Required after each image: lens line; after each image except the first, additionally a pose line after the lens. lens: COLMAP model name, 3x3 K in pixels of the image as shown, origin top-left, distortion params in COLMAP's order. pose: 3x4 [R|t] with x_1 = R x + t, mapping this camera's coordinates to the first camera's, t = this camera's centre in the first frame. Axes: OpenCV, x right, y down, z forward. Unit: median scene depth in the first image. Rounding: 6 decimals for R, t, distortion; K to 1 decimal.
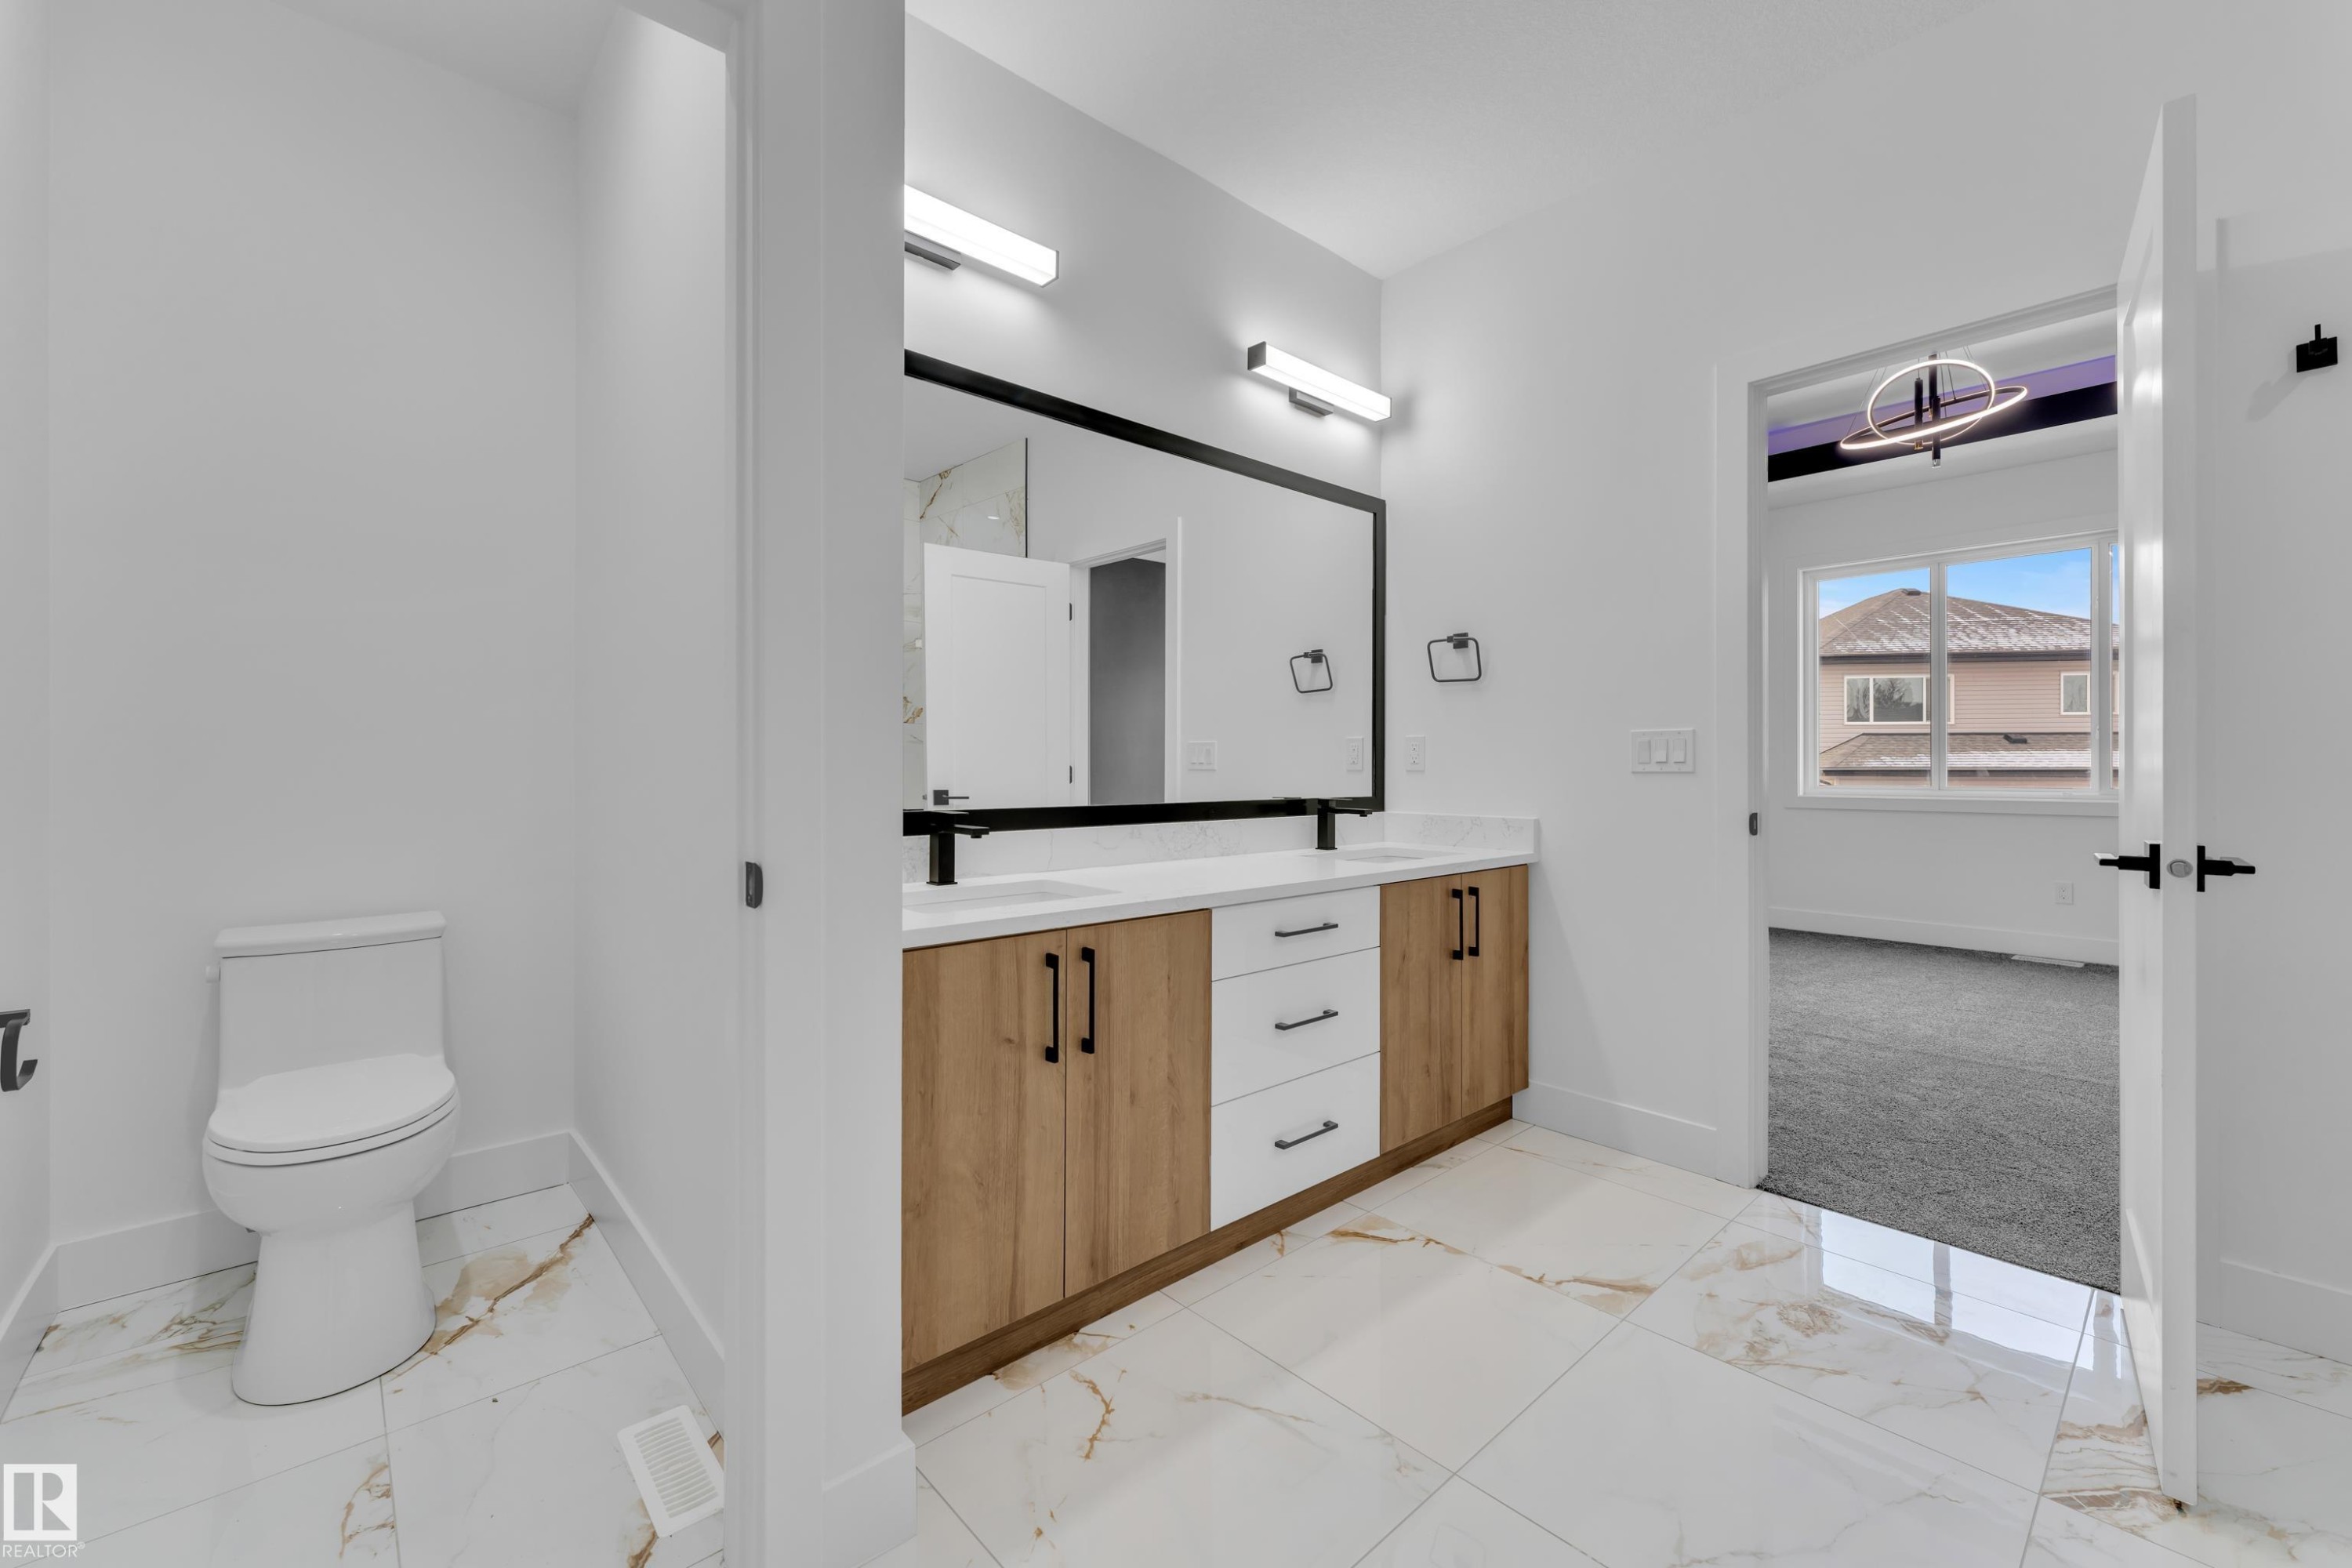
lens RADIAL K [[952.6, 0, 1175.7], [0, 952.6, 755.1], [0, 0, 1]] dist [0.001008, -0.000063]
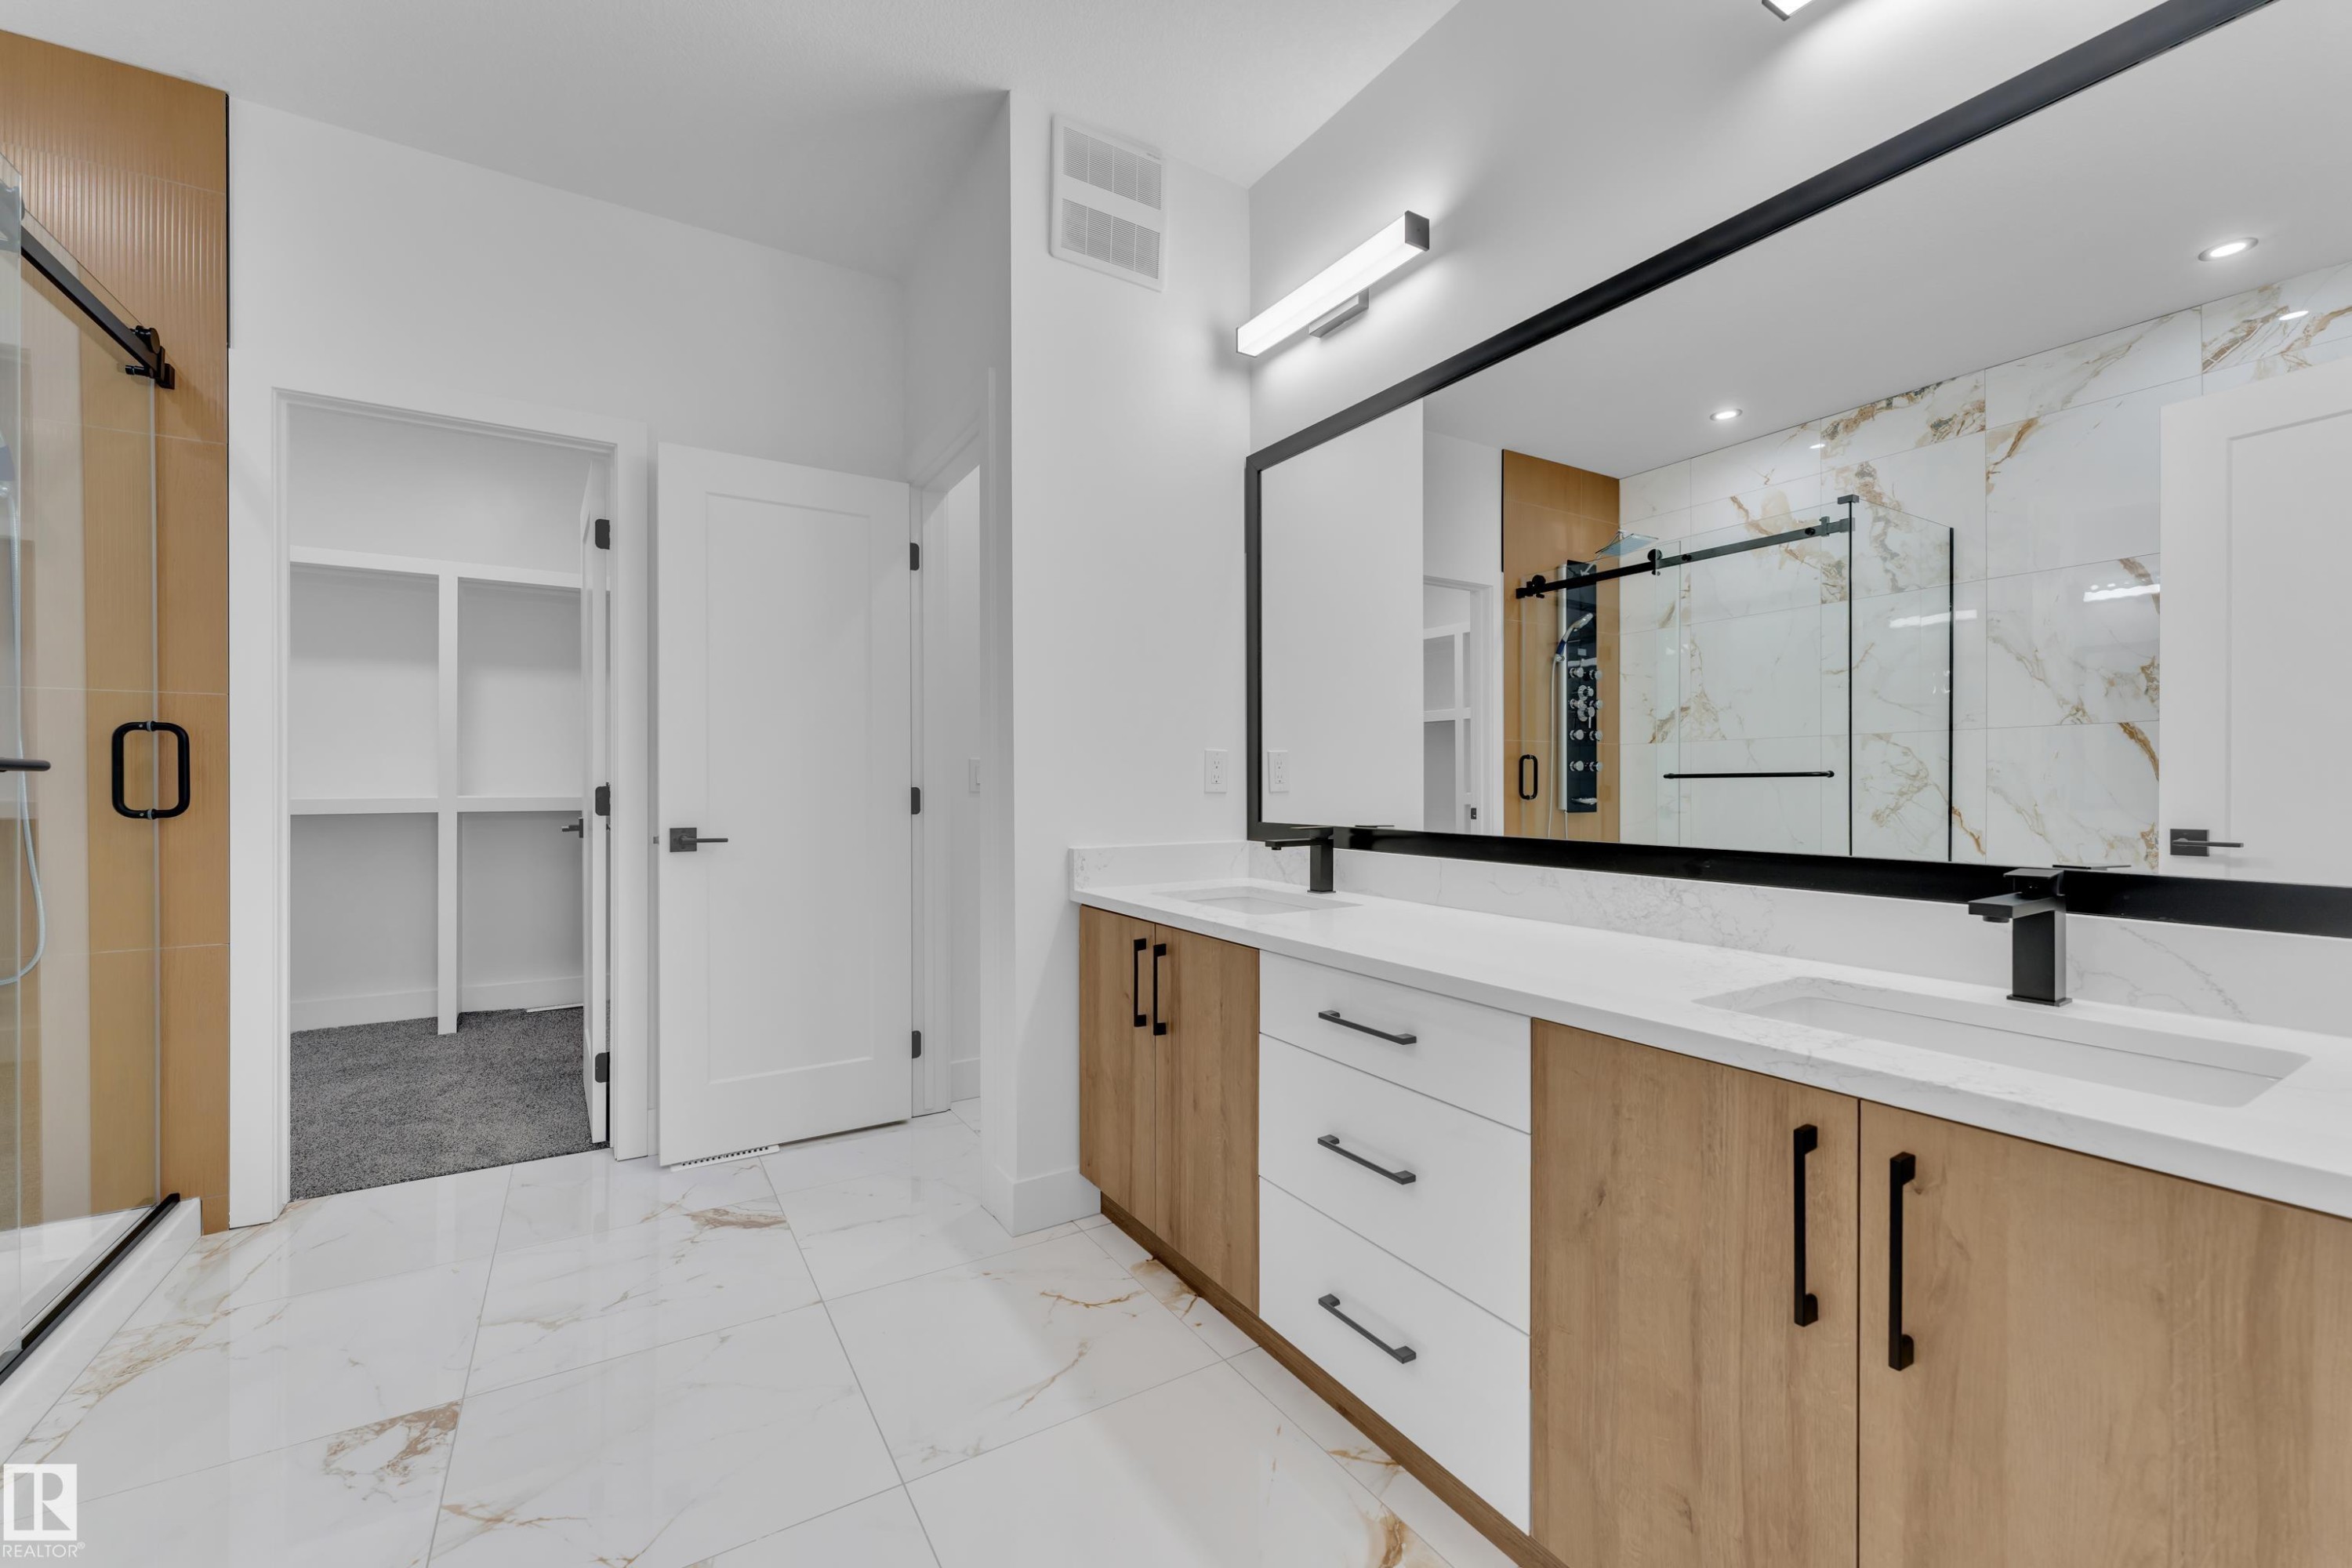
lens RADIAL K [[946.9, 0, 1164.6], [0, 946.9, 785.3], [0, 0, 1]] dist [0.000219, 0.000133]
pose [[-0.184108, 0.004193, -0.982897, 0.864550], [0.007604, 0.999967, 0.002841, 0.008645], [0.982877, -0.006951, -0.184134, 1.030235]]
